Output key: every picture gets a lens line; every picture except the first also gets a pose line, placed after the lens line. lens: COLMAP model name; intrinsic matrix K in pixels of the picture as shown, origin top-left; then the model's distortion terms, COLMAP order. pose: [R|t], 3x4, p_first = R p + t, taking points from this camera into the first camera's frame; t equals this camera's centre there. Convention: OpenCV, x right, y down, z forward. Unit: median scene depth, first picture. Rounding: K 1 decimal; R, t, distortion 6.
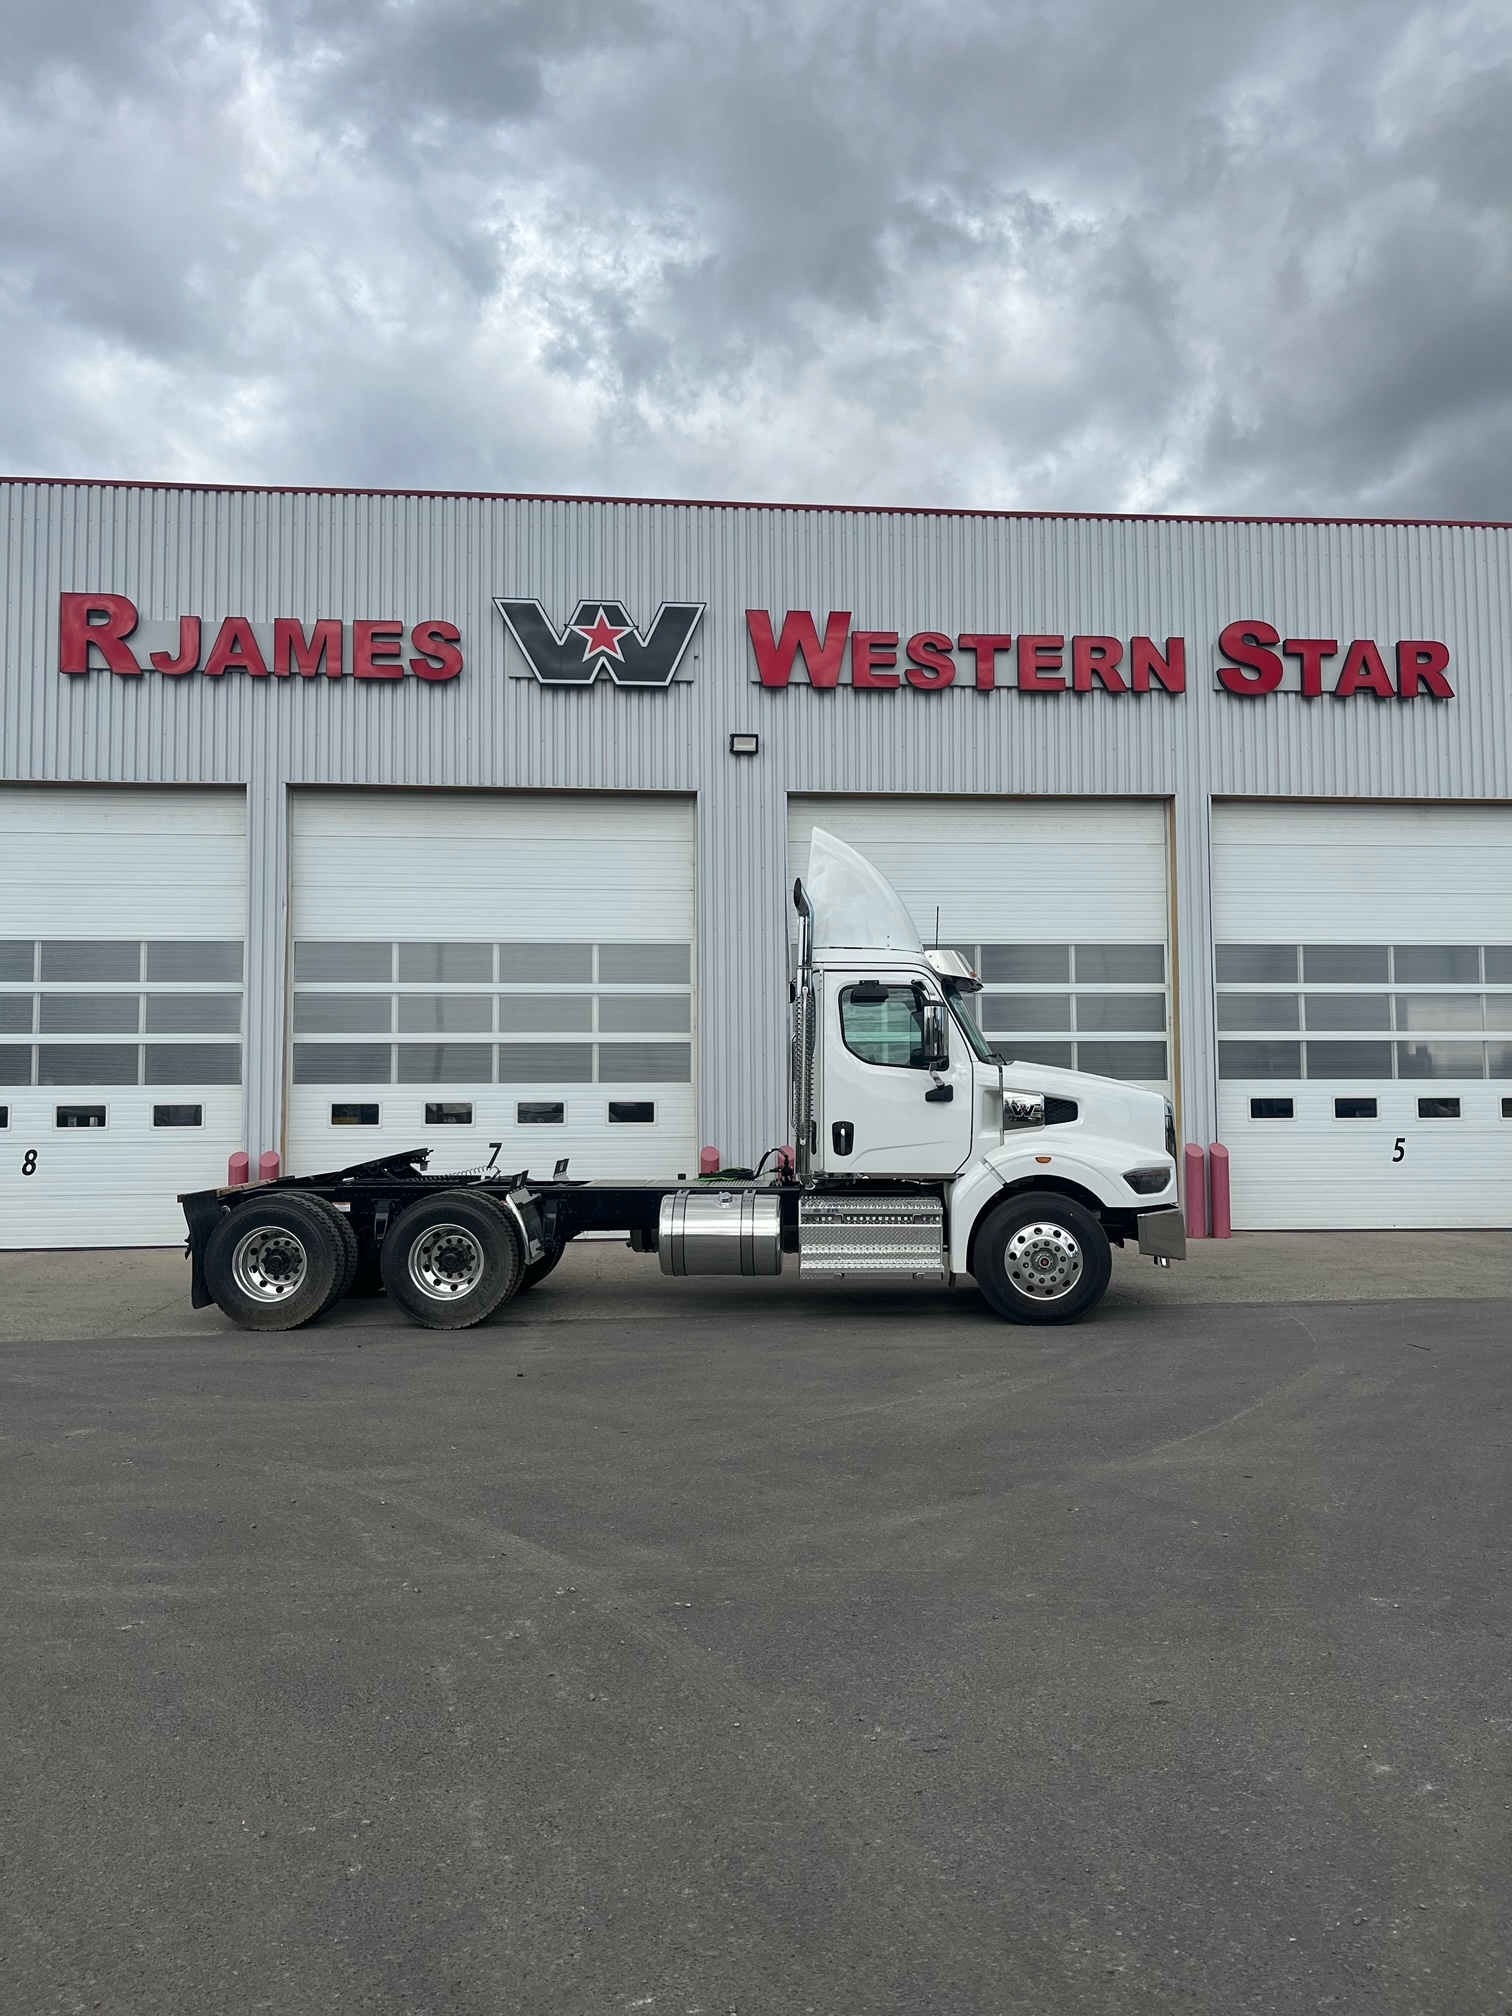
lens RADIAL K [[1545.4, 0, 751.8], [0, 1545.4, 1012.1], [0, 0, 1]] dist [0.051678, -0.051623]
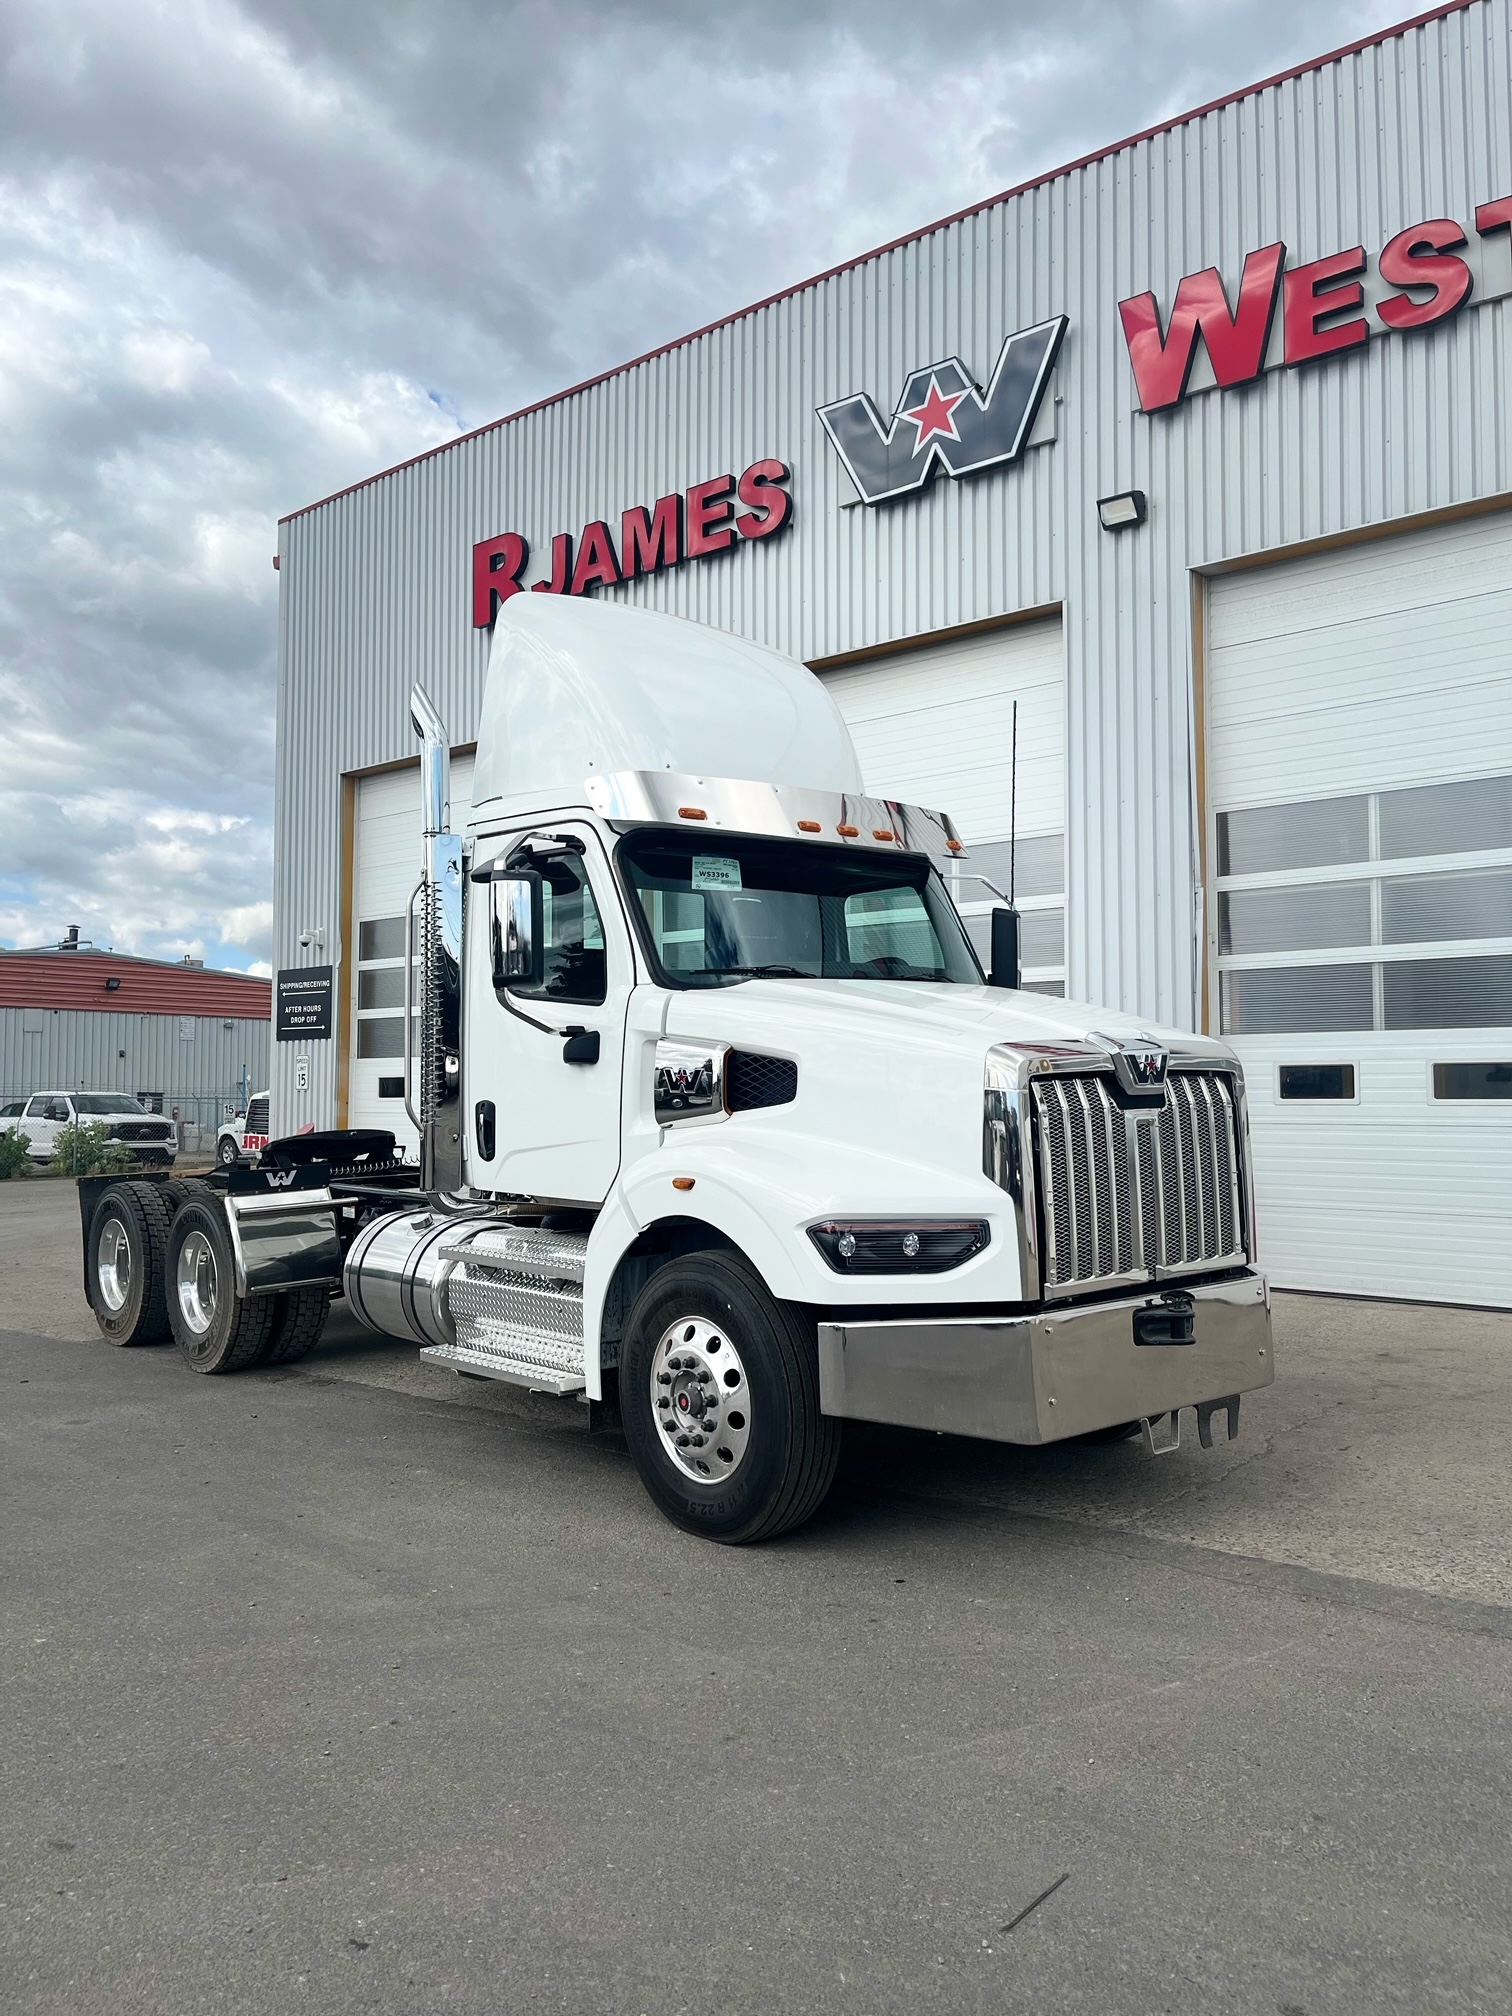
lens RADIAL K [[1545.4, 0, 751.3], [0, 1545.4, 997.3], [0, 0, 1]] dist [0.051678, -0.051623]
pose [[0.697305, -0.040438, -0.715633, 0.343496], [0.047001, 0.998838, -0.010643, 0.027966], [0.715232, -0.026214, 0.698395, 0.434389]]
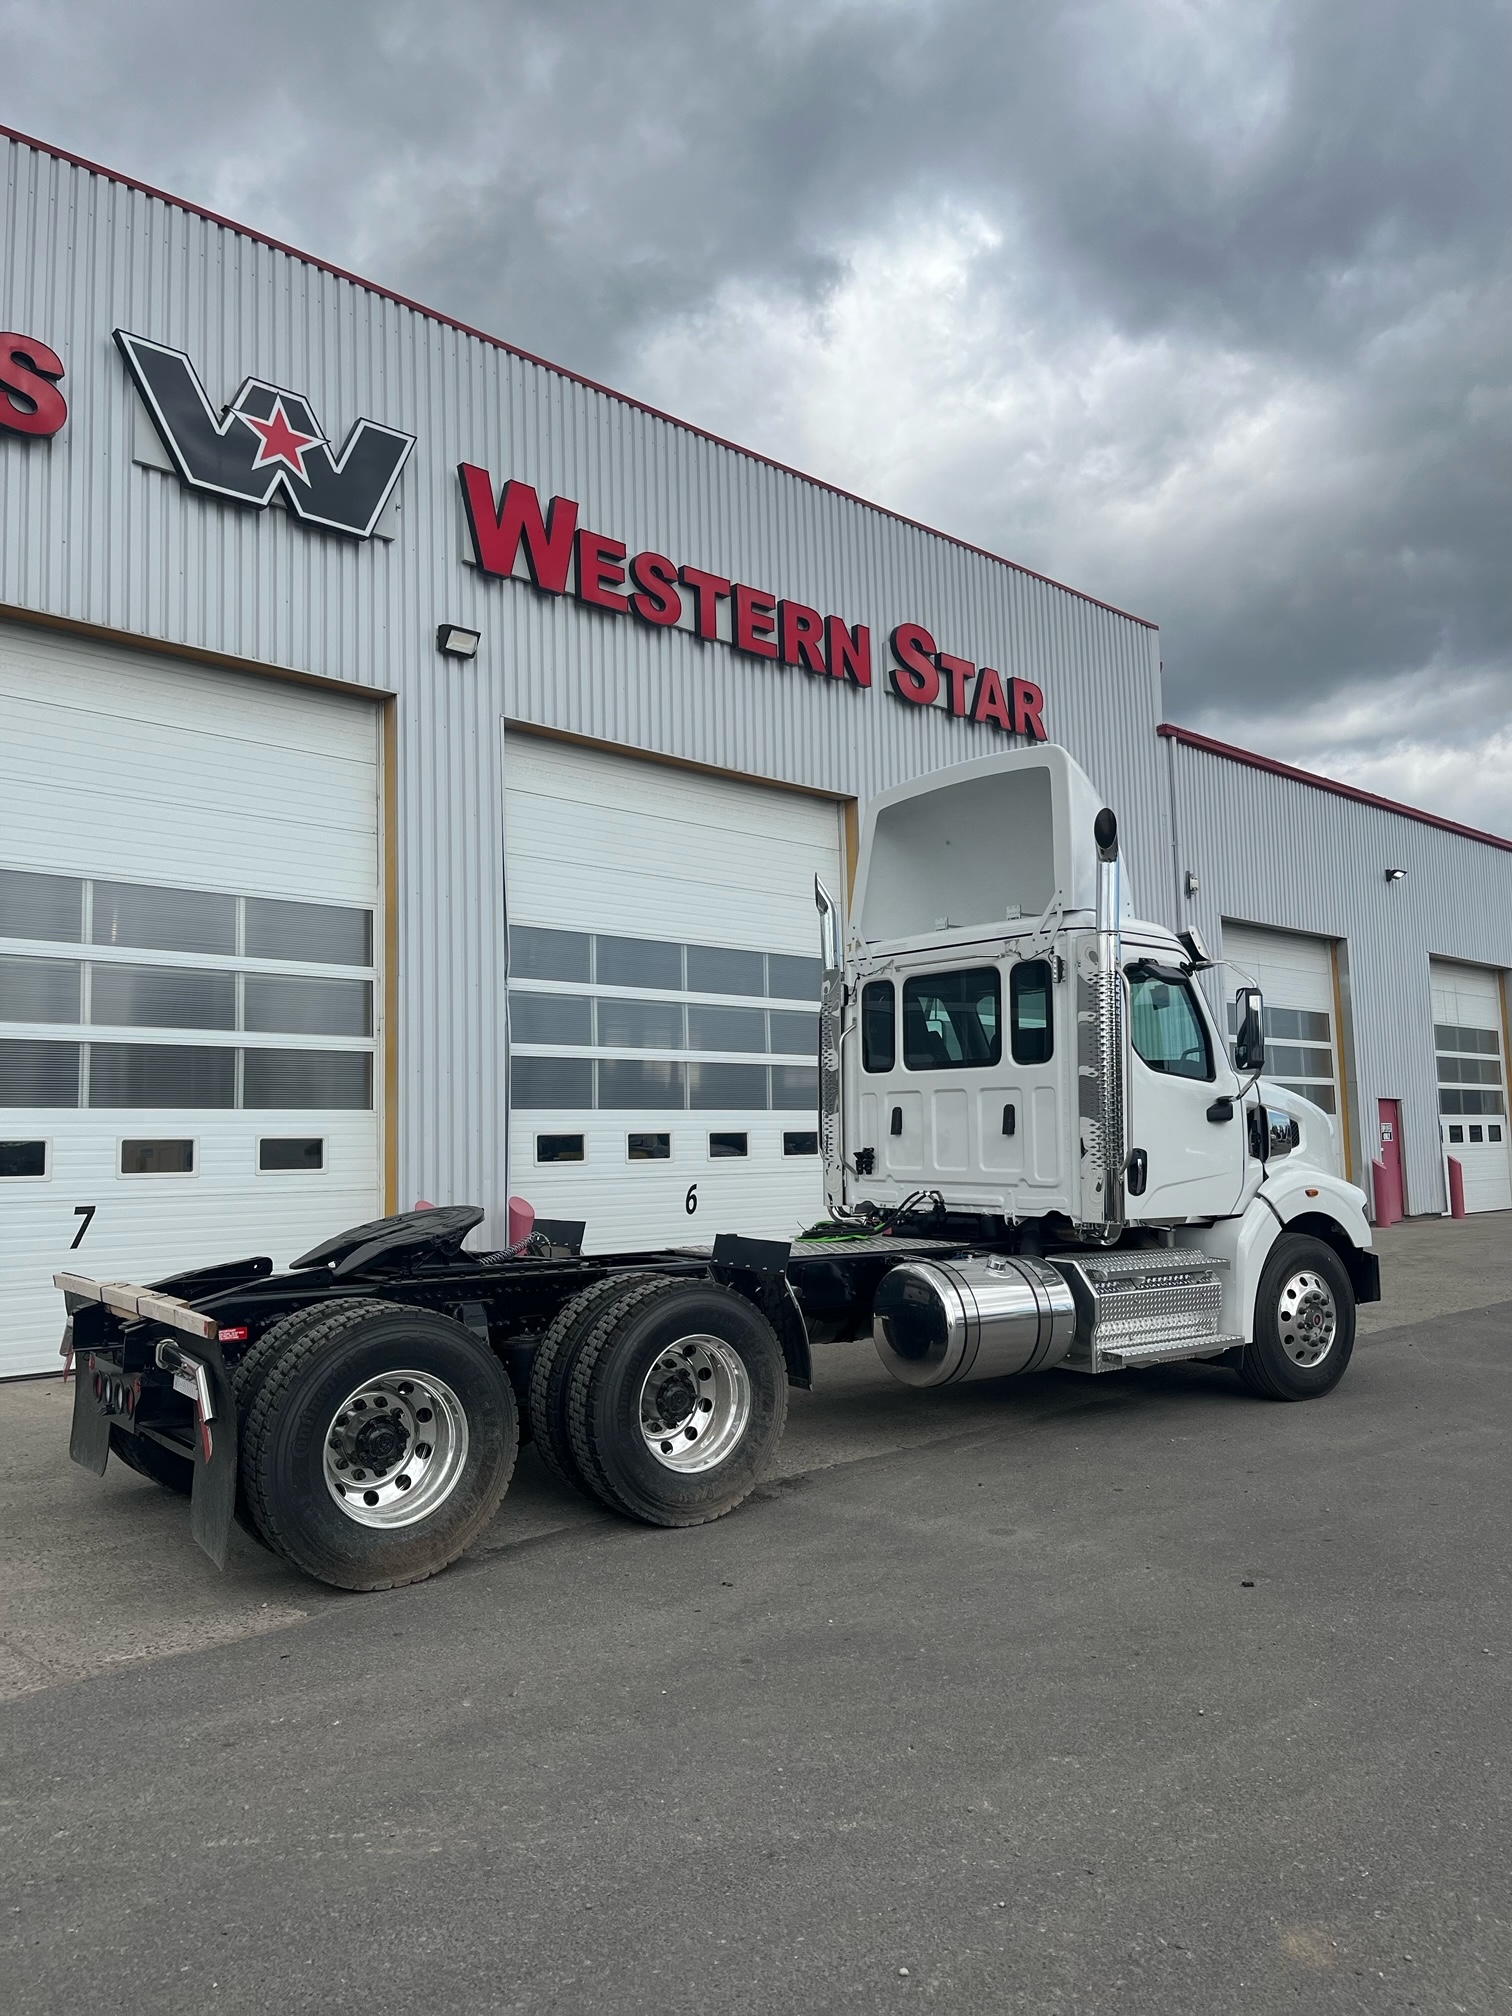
lens RADIAL K [[1545.4, 0, 756.6], [0, 1545.4, 1003.4], [0, 0, 1]] dist [0.051678, -0.051623]
pose [[0.762847, 0.050963, 0.644568, -0.360322], [-0.026192, 0.998506, -0.047950, 0.027095], [-0.646049, 0.019696, 0.763042, 0.358279]]
